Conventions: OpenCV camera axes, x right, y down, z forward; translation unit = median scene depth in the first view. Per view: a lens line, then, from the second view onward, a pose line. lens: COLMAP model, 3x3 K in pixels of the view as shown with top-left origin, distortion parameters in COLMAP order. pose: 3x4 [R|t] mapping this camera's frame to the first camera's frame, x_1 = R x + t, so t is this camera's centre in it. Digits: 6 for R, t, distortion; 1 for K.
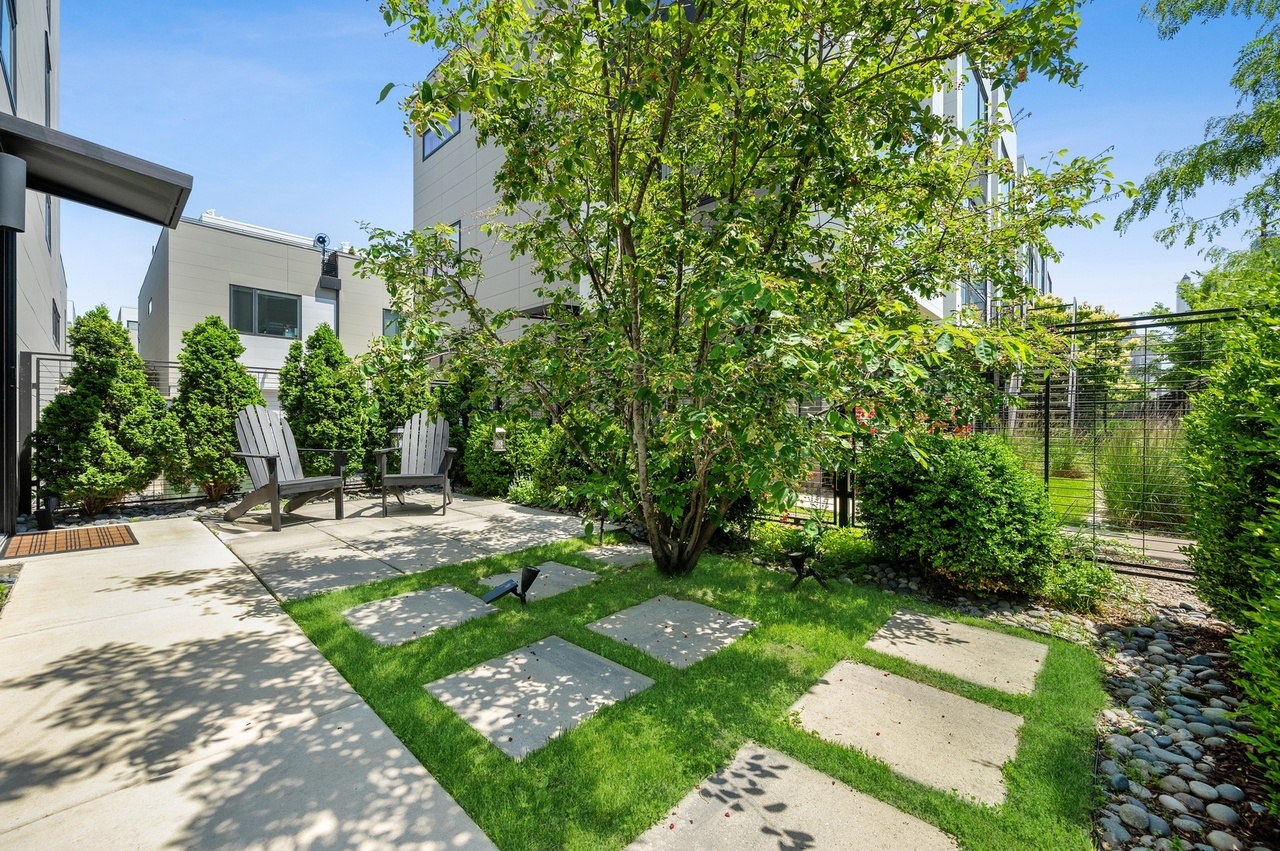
lens RADIAL K [[502.2, 0, 640.0], [0, 502.2, 425.5], [0, 0, 1]] dist [0.001017, 0.000116]
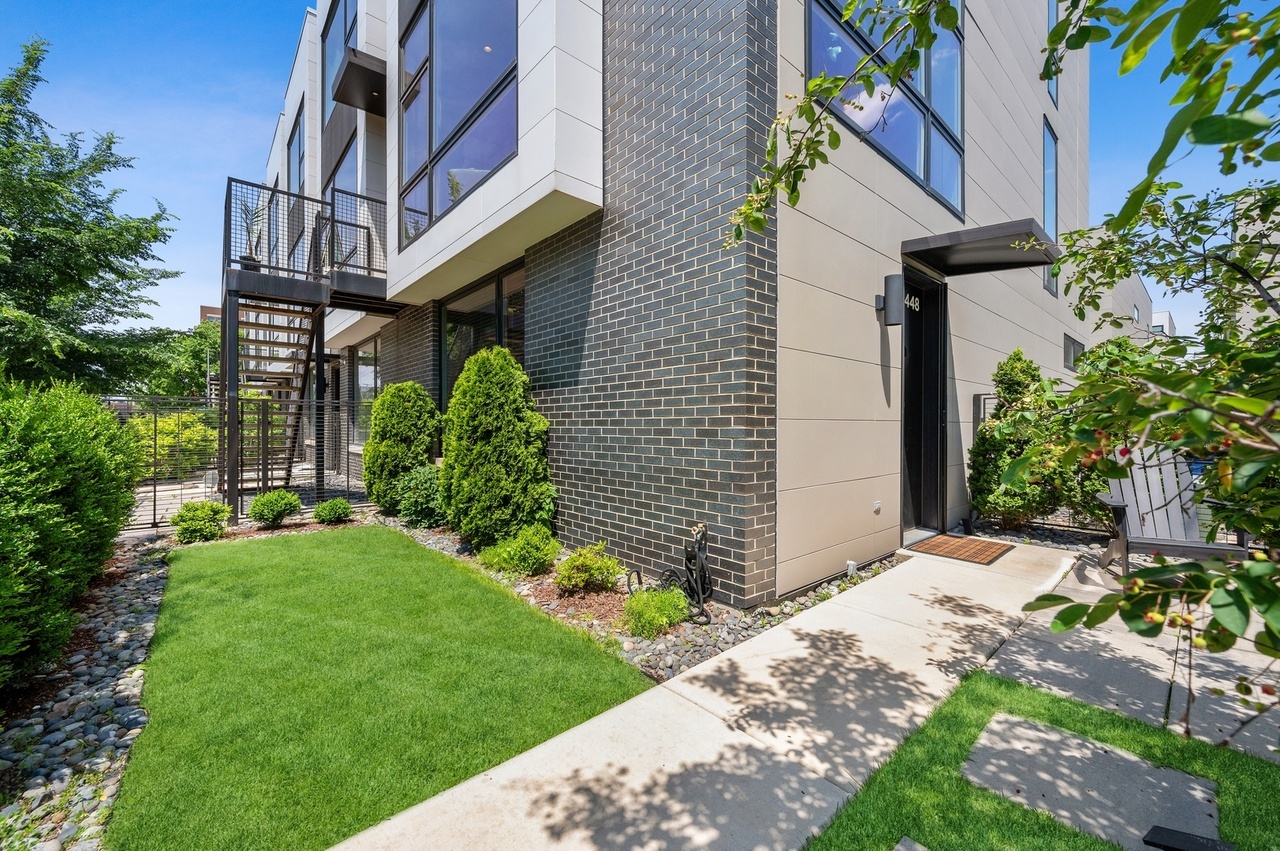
lens RADIAL K [[502.2, 0, 640.0], [0, 502.2, 425.5], [0, 0, 1]] dist [0.001017, 0.000116]
pose [[-0.113020, 0.000395, -0.993593, 0.371896], [-0.000322, 1.000000, 0.000434, -0.137283], [0.993593, 0.000369, -0.113020, 0.569593]]
